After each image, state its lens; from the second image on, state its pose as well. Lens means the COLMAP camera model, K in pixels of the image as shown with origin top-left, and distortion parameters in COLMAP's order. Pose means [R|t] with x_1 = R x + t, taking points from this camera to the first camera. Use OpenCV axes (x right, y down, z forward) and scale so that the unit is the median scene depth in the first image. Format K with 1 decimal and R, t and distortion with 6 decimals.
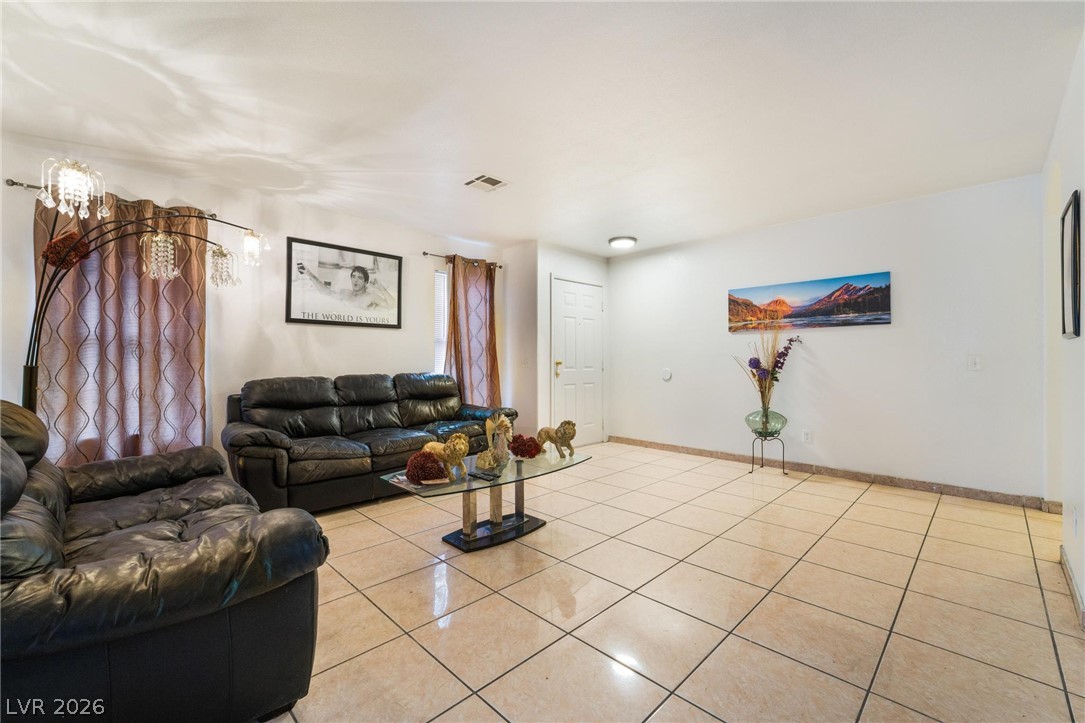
lens RADIAL K [[459.1, 0, 550.5], [0, 459.1, 359.7], [0, 0, 1]] dist [-0.018346, 0.002093]
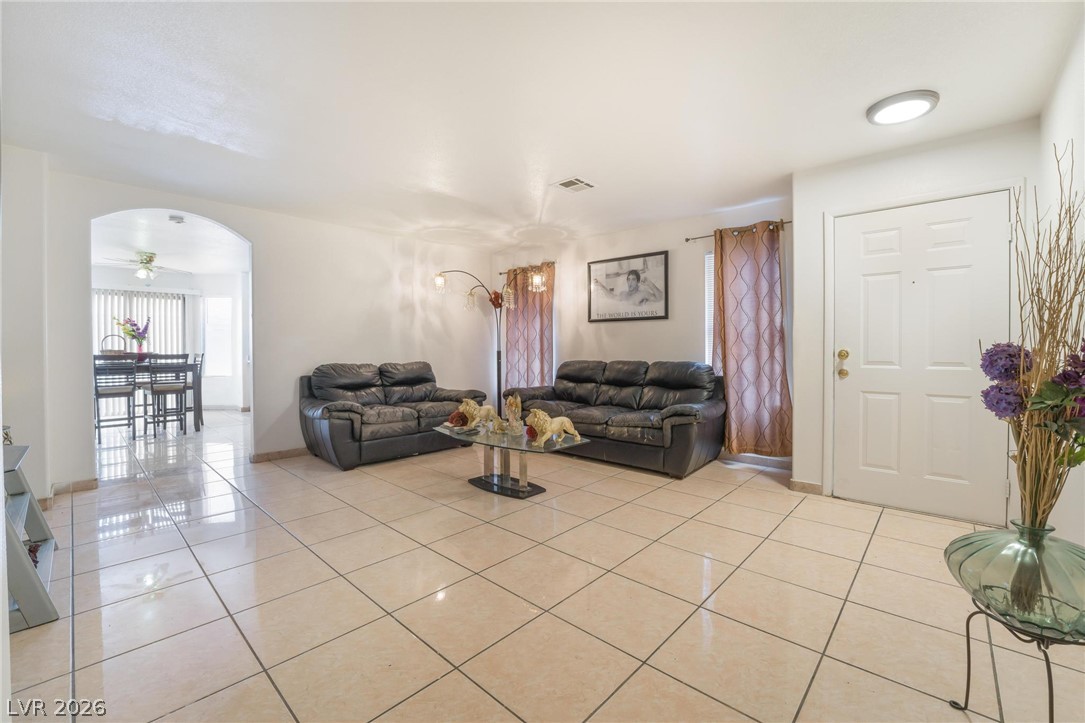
lens RADIAL K [[459.1, 0, 536.0], [0, 459.1, 353.7], [0, 0, 1]] dist [-0.018346, 0.002093]
pose [[0.004527, 0.012193, -0.999915, 0.765749], [-0.000591, 0.999926, 0.012191, -0.000809], [0.999990, 0.000536, 0.004534, 0.732807]]
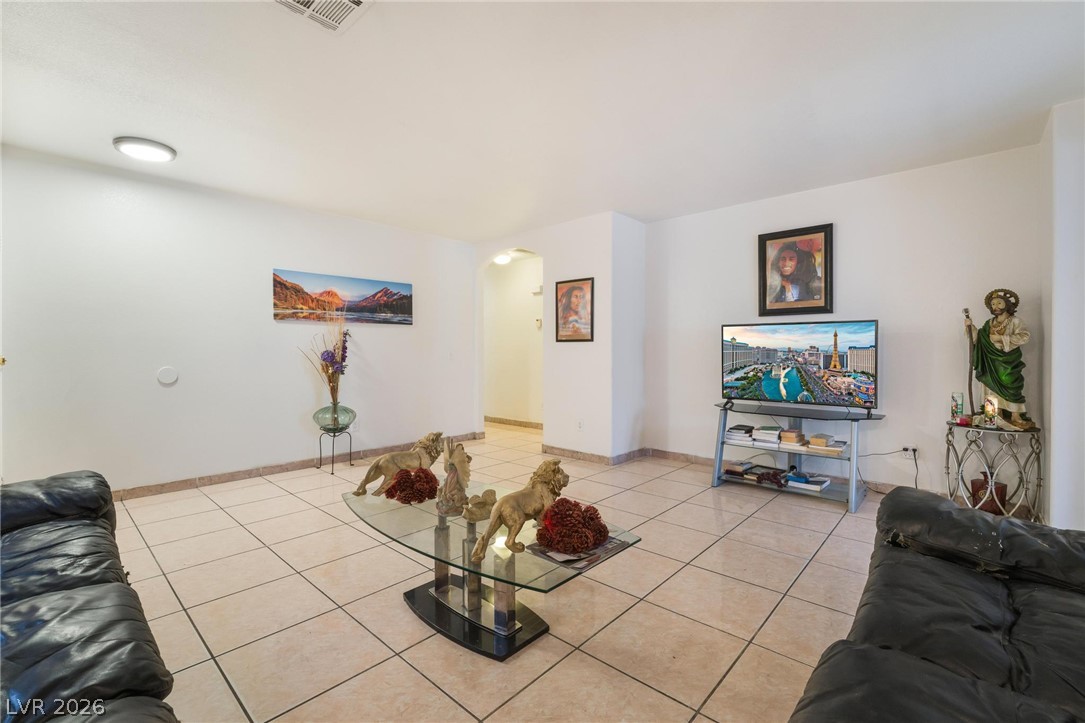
lens RADIAL K [[459.1, 0, 540.6], [0, 459.1, 354.2], [0, 0, 1]] dist [-0.018346, 0.002093]
pose [[-0.042068, -0.002278, 0.999112, -0.525131], [0.003874, 0.999990, 0.002443, 0.003195], [-0.999107, 0.003973, -0.042059, 0.629647]]
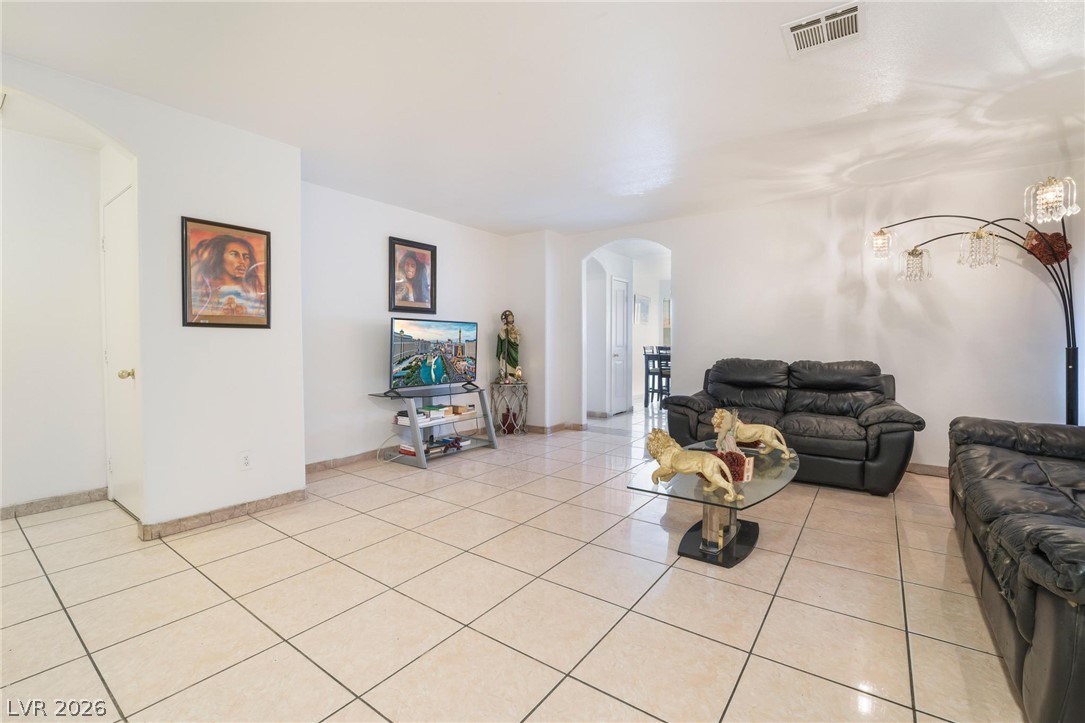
lens RADIAL K [[459.1, 0, 536.7], [0, 459.1, 354.2], [0, 0, 1]] dist [-0.018346, 0.002093]
pose [[-0.992366, 0.004882, -0.123227, 0.231605], [0.001337, 0.999583, 0.028842, -0.003466], [0.123316, 0.028457, -0.991959, 1.232867]]
